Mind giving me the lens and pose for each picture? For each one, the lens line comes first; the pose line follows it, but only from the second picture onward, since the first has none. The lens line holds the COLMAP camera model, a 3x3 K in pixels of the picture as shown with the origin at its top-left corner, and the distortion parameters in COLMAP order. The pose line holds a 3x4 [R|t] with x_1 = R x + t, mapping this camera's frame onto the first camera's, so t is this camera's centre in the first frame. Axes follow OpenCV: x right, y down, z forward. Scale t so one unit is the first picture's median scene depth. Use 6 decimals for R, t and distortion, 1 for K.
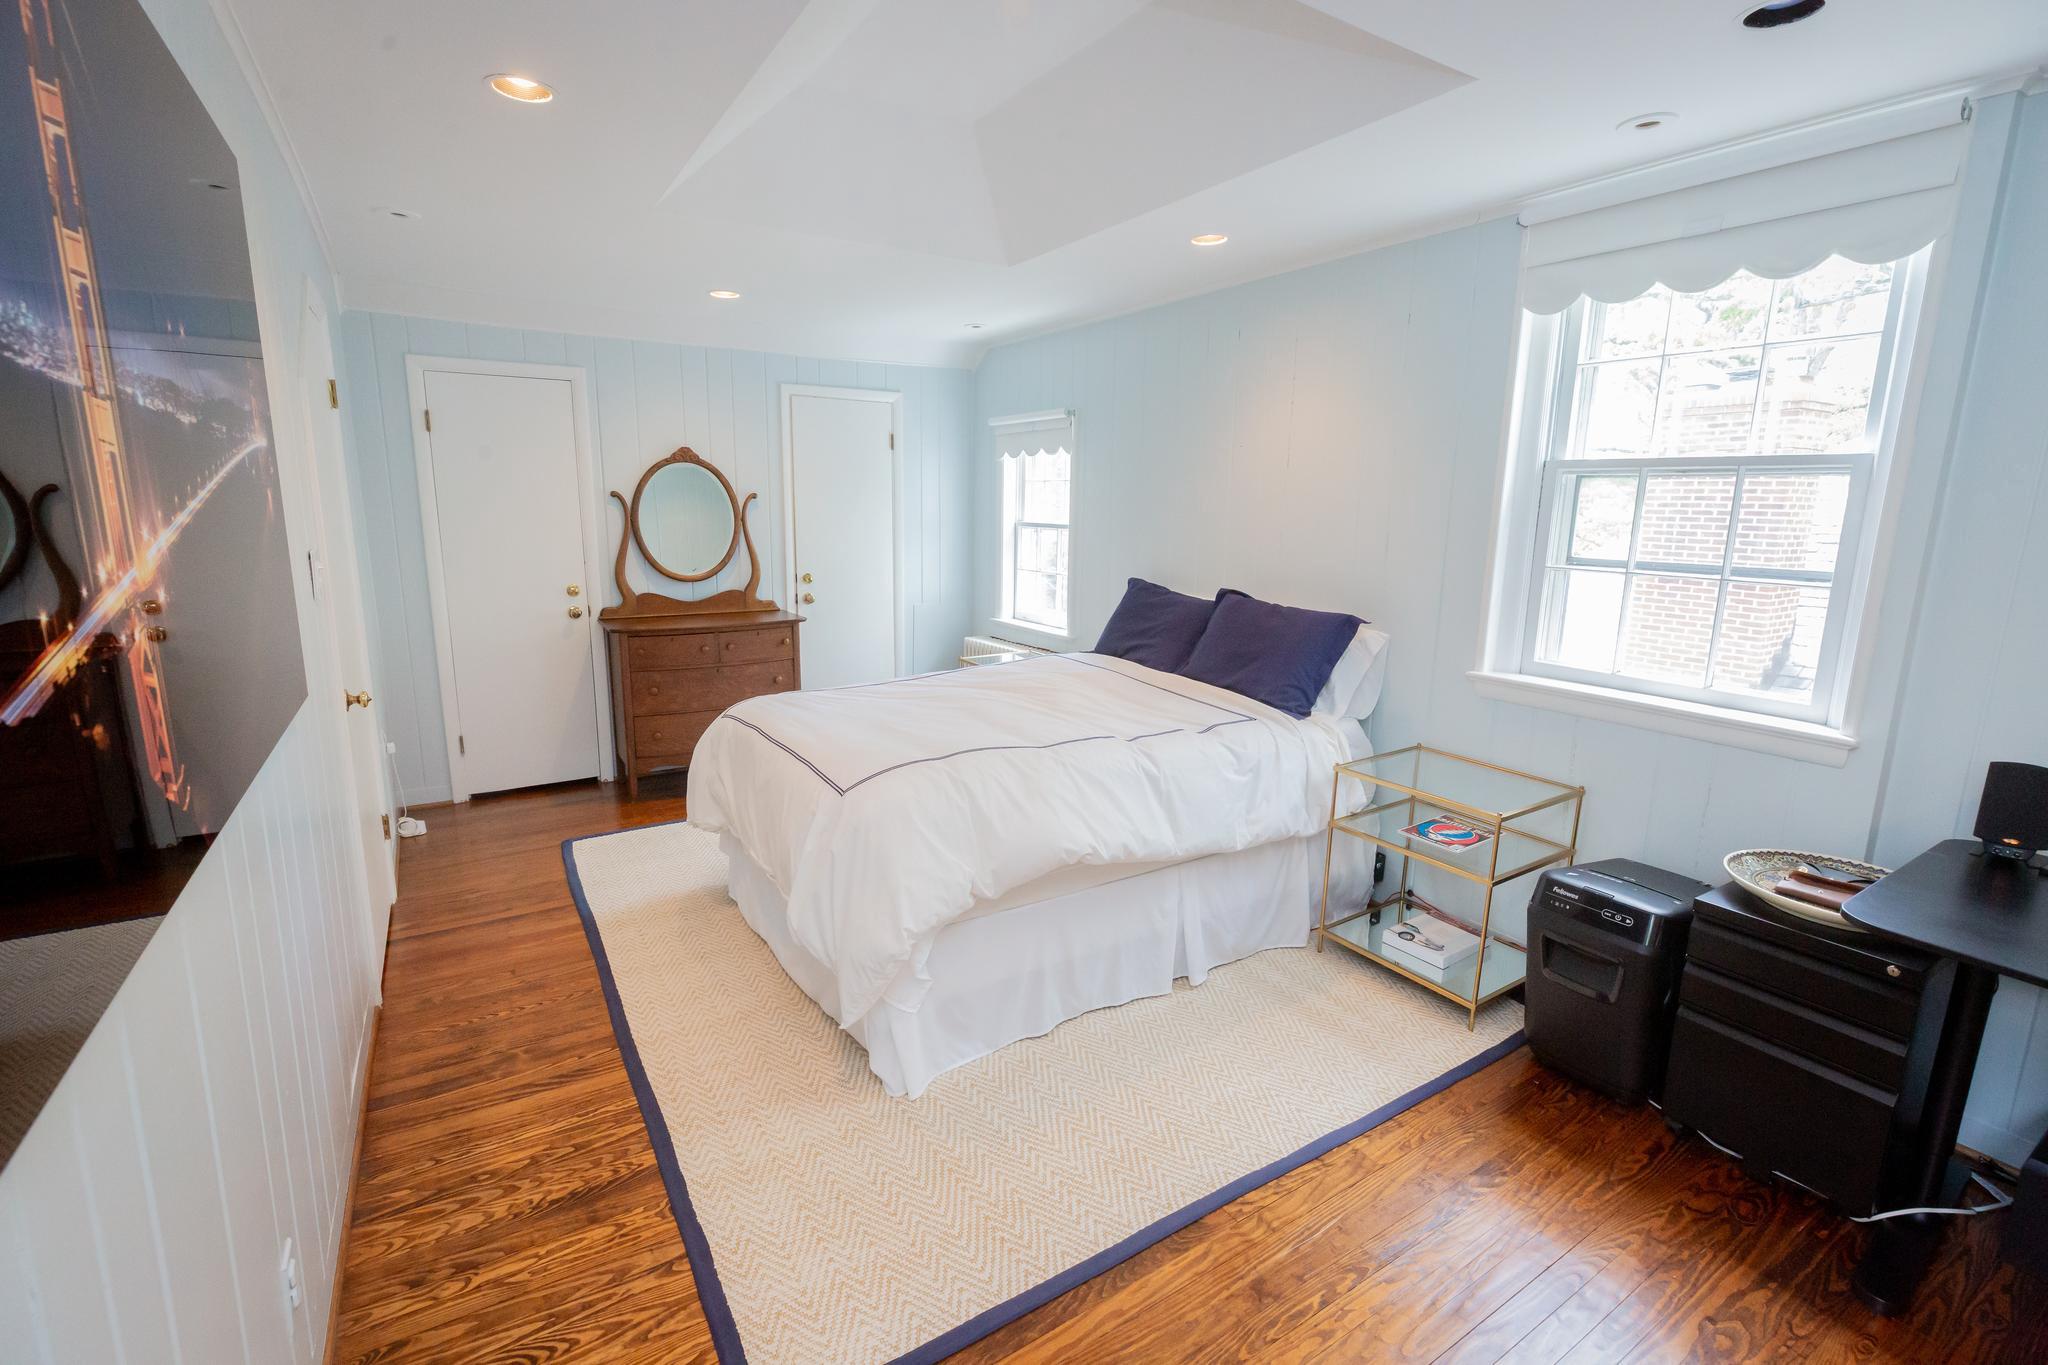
lens RADIAL K [[906.2, 0, 1016.8], [0, 906.2, 672.5], [0, 0, 1]] dist [0.001039, 0.000037]
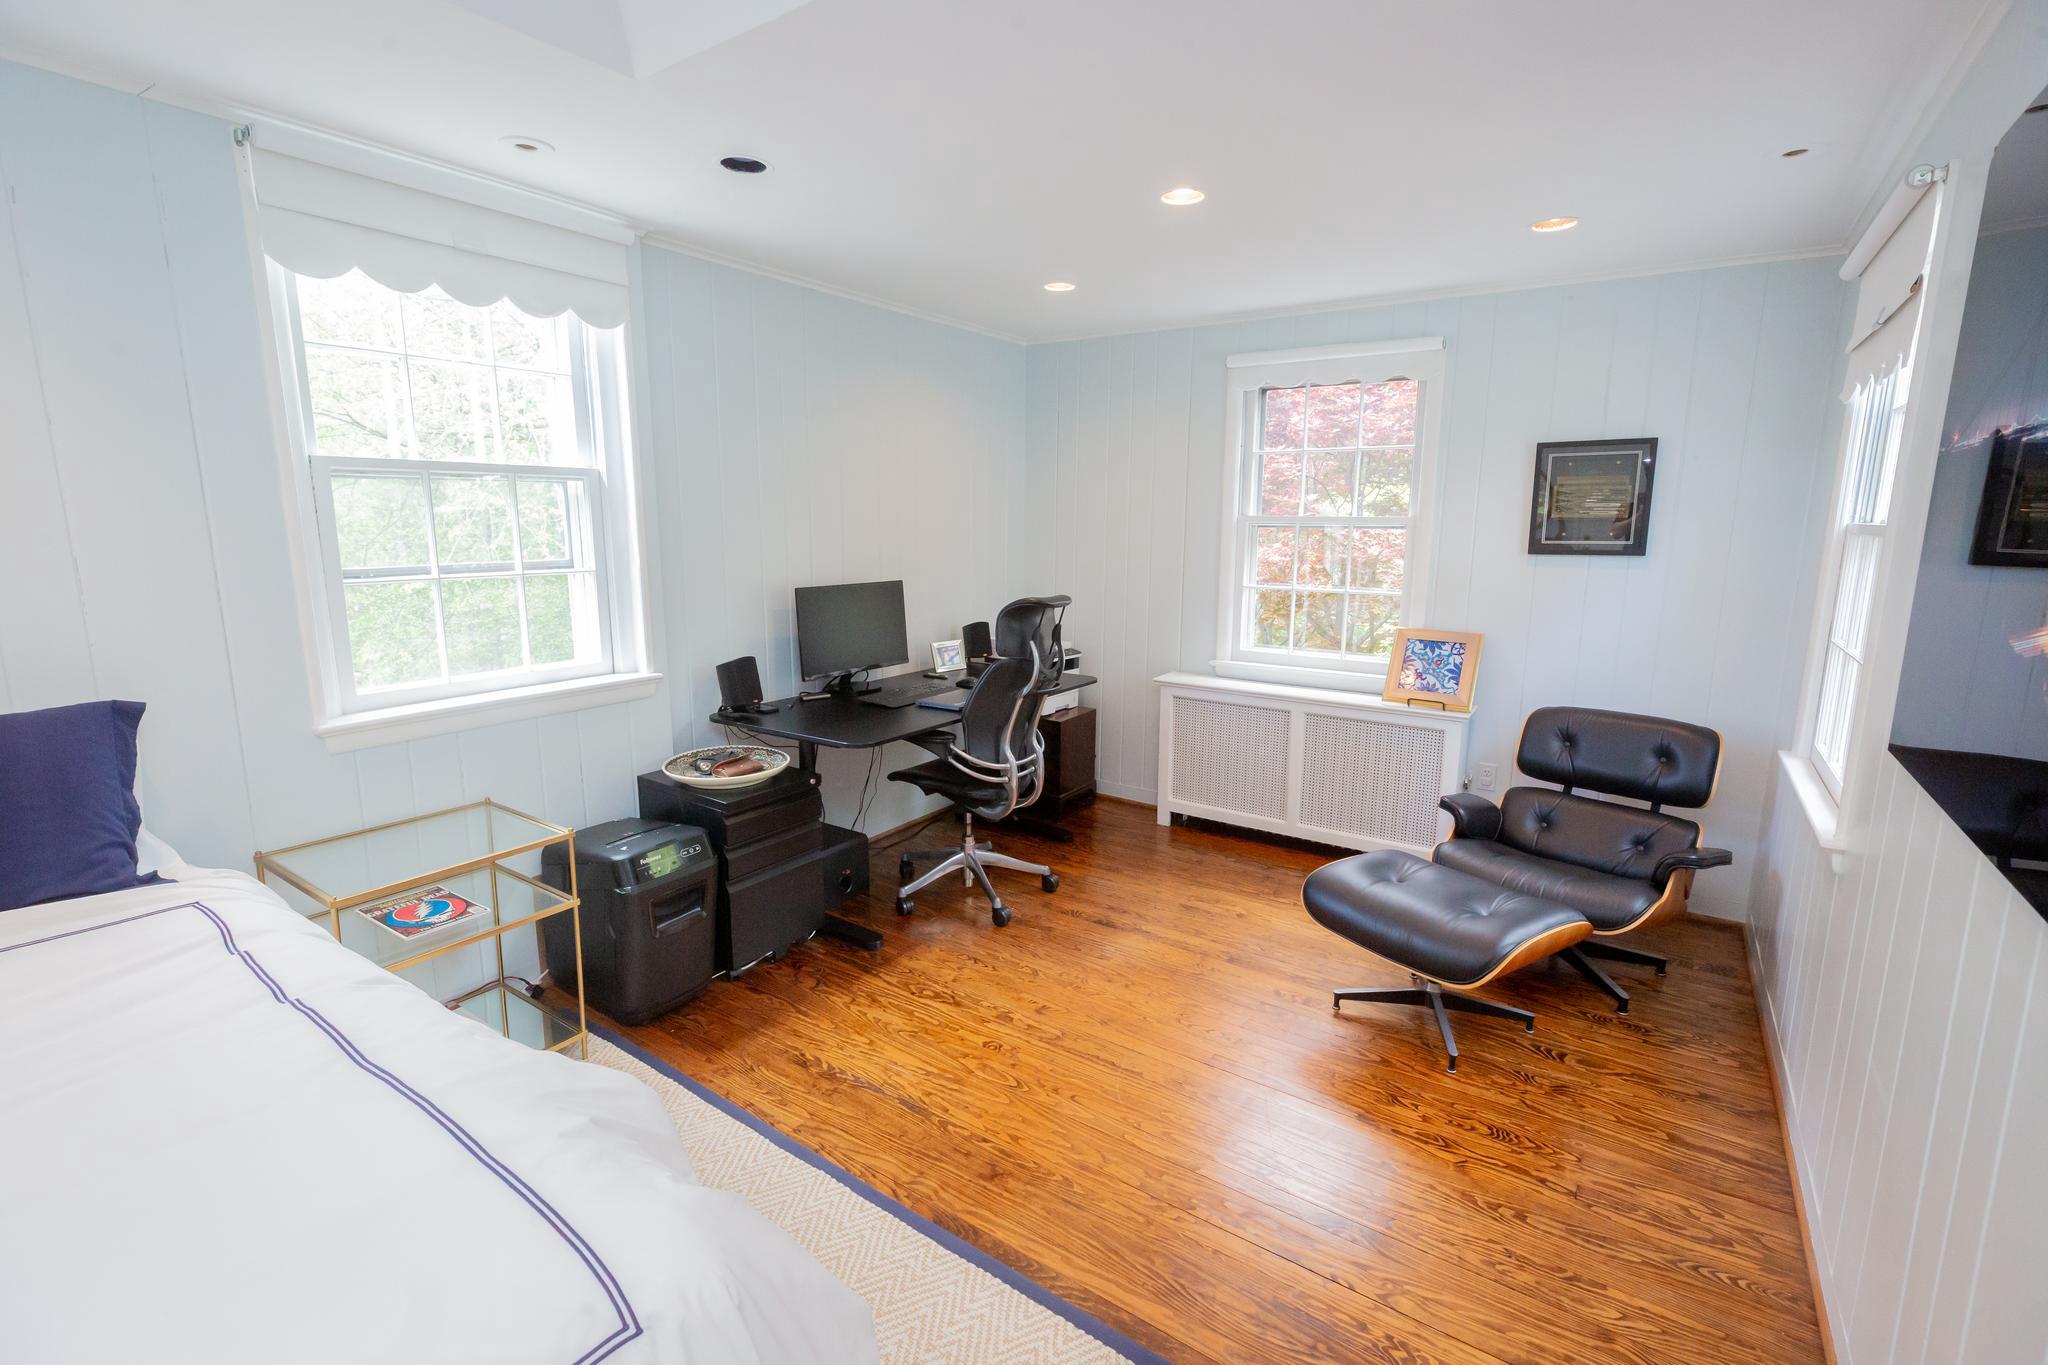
lens RADIAL K [[906.2, 0, 1016.8], [0, 906.2, 672.5], [0, 0, 1]] dist [0.001039, 0.000037]
pose [[-0.392250, -0.171589, 0.903713, -0.546695], [0.163291, 0.953855, 0.251985, -0.186257], [-0.905249, 0.246409, -0.346131, 0.946590]]
